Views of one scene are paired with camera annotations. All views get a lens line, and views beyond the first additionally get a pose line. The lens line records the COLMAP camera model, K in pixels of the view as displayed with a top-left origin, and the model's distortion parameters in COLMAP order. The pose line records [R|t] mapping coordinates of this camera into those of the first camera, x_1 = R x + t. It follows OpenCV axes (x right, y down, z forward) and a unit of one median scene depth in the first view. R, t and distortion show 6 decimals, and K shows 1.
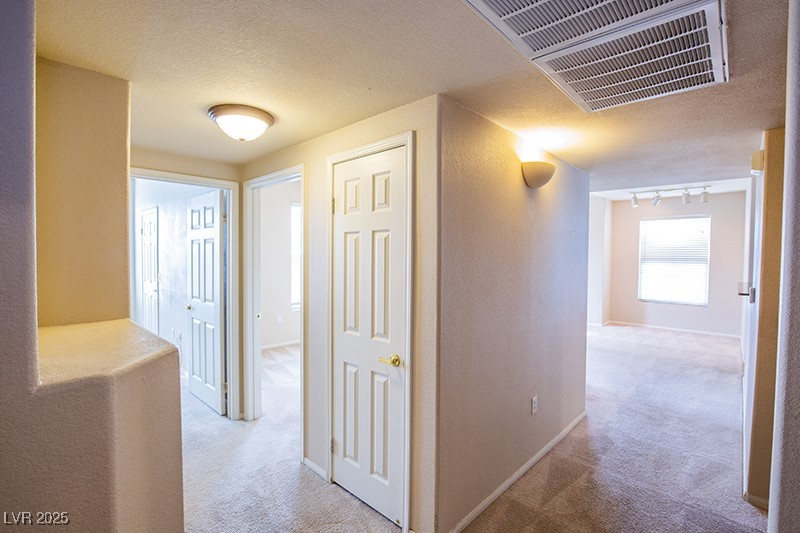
lens RADIAL K [[368.7, 0, 397.3], [0, 368.7, 263.8], [0, 0, 1]] dist [-0.021983, 0.002306]
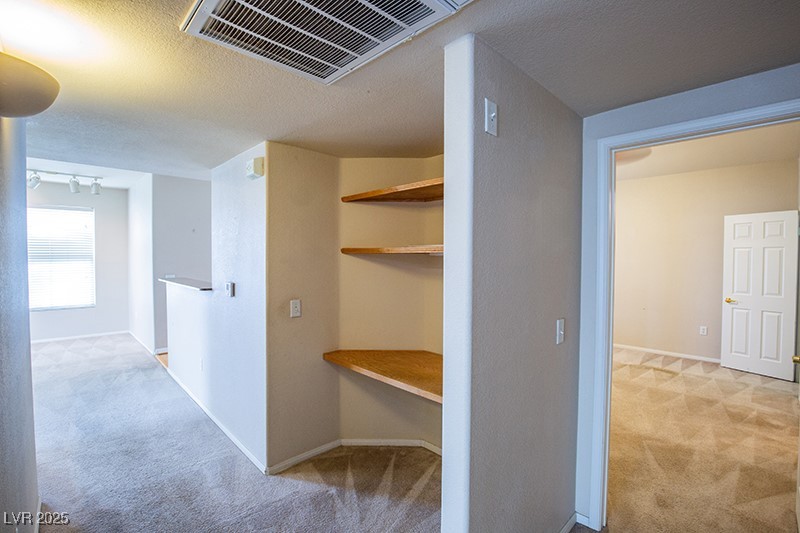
lens RADIAL K [[368.7, 0, 398.2], [0, 368.7, 261.2], [0, 0, 1]] dist [-0.021983, 0.002306]
pose [[0.057303, -0.028004, 0.997964, -0.048115], [0.025529, 0.999321, 0.026576, -0.007124], [-0.998030, 0.023954, 0.057979, 0.247769]]
